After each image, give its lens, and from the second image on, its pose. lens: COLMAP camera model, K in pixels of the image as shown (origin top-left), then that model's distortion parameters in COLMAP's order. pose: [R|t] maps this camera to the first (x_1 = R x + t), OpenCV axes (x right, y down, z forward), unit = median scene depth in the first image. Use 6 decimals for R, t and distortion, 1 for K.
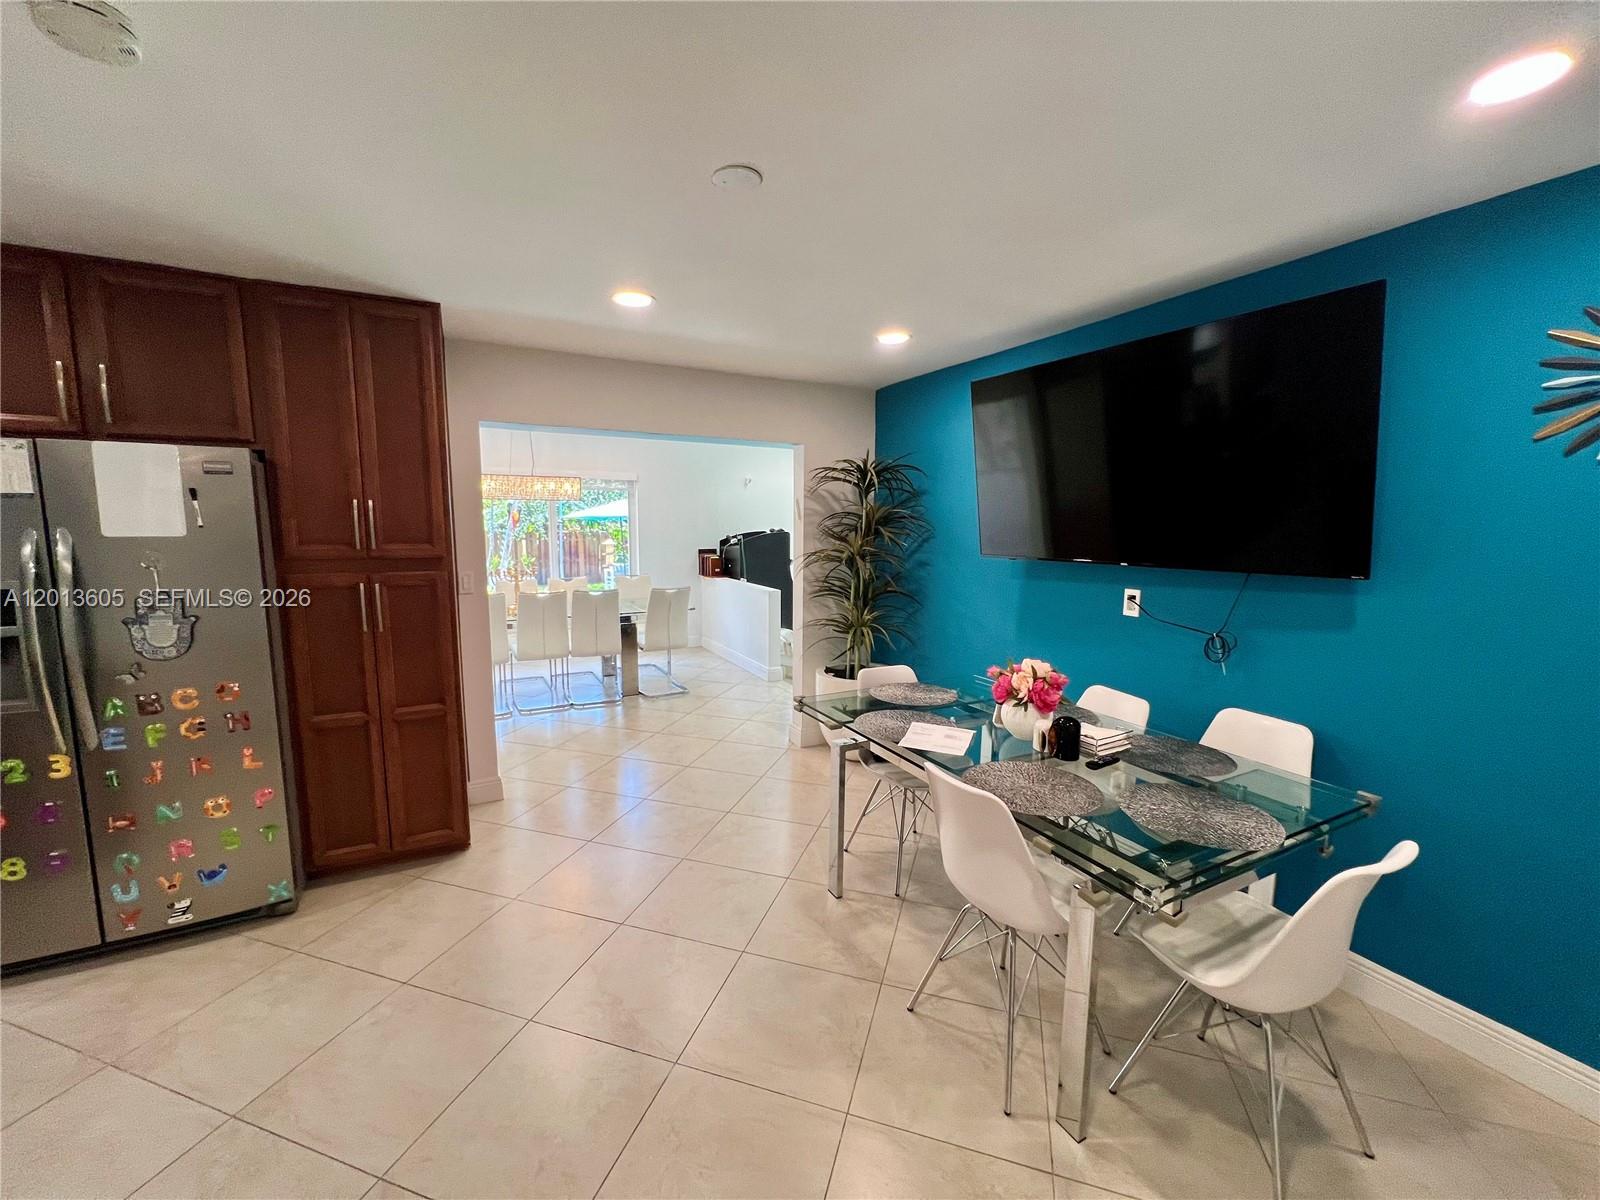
lens RADIAL K [[639.8, 0, 798.5], [0, 639.8, 600.7], [0, 0, 1]] dist [-0.002806, -0.000104]
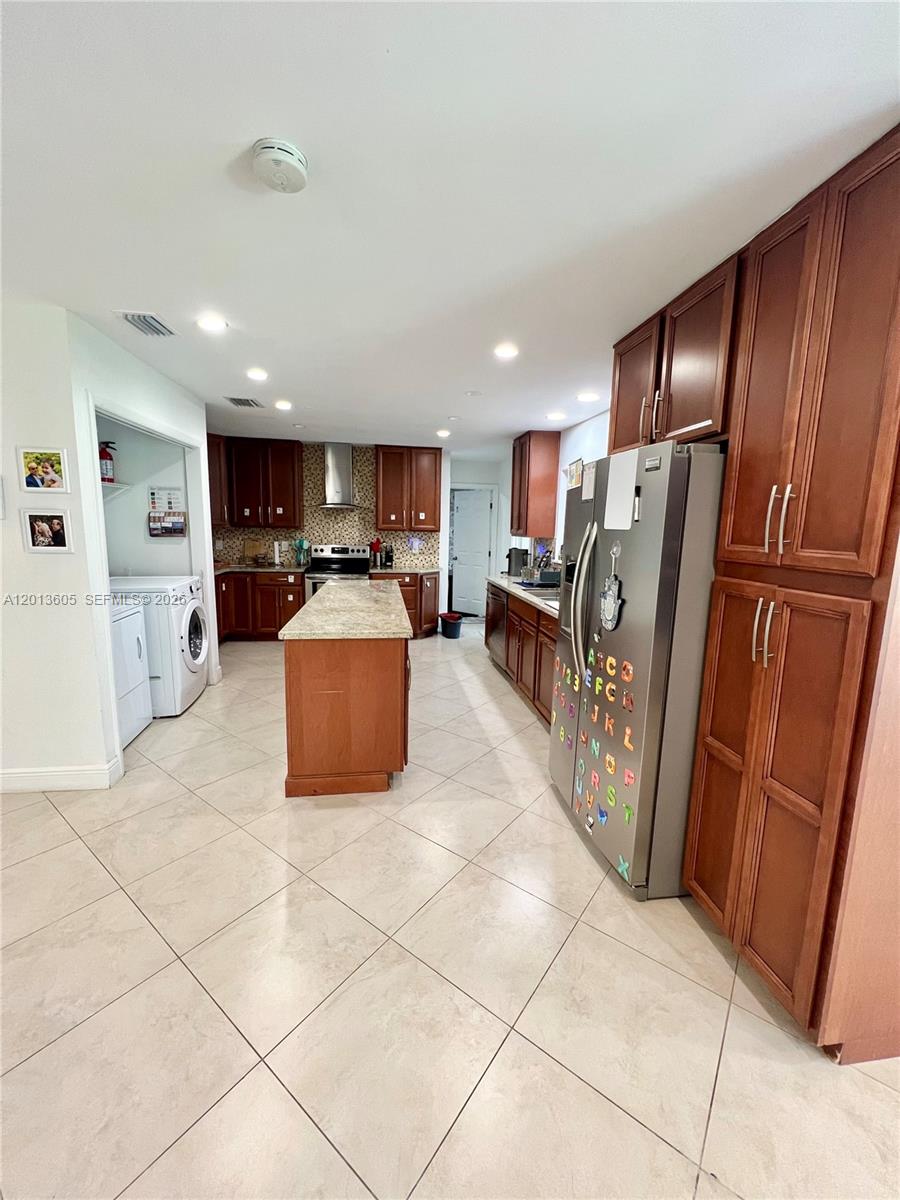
lens RADIAL K [[479.8, 0, 449.8], [0, 479.8, 598.6], [0, 0, 1]] dist [-0.002806, -0.000104]
pose [[-0.340909, 0.127540, -0.931405, -0.036377], [-0.142272, 0.972344, 0.185220, -0.089522], [0.929268, 0.195656, -0.313335, 0.946426]]
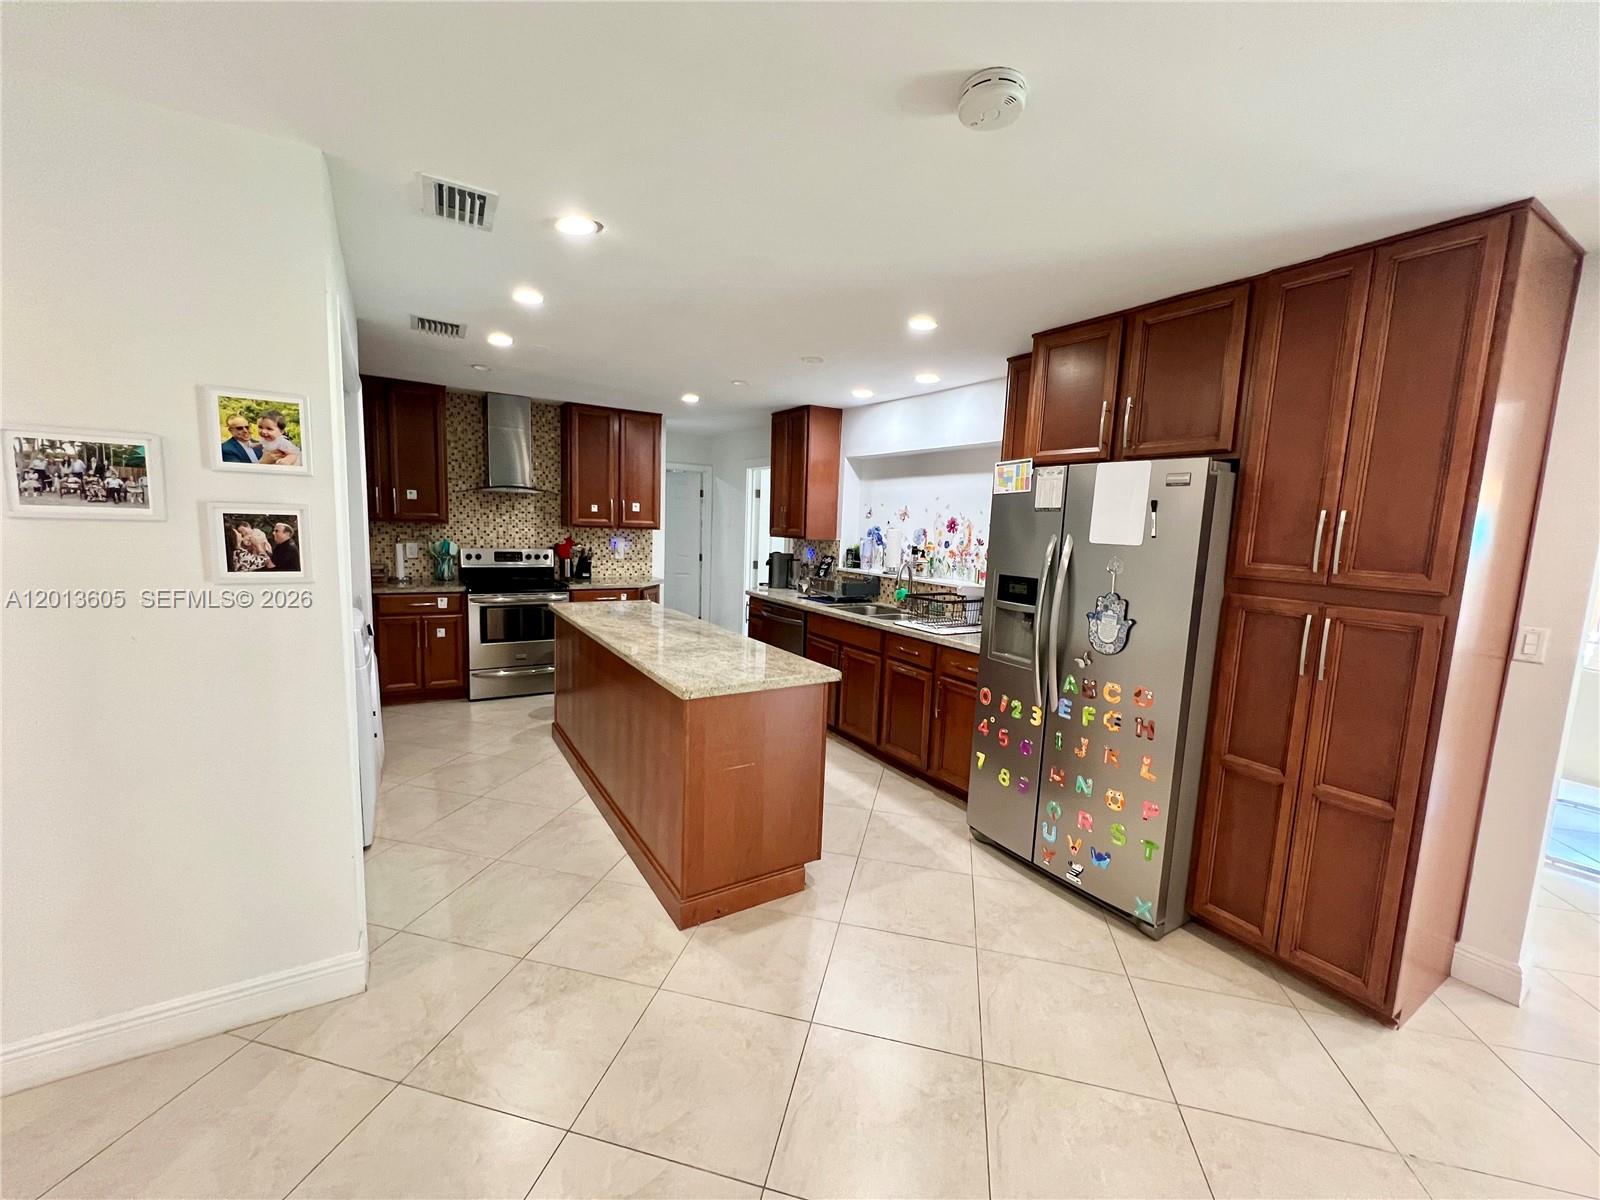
lens RADIAL K [[639.8, 0, 798.2], [0, 639.8, 600.6], [0, 0, 1]] dist [-0.002806, -0.000104]
pose [[0.063300, 0.118890, -0.990888, 0.071487], [-0.161438, 0.981022, 0.107394, -0.031379], [0.984851, 0.153168, 0.081292, 0.344570]]
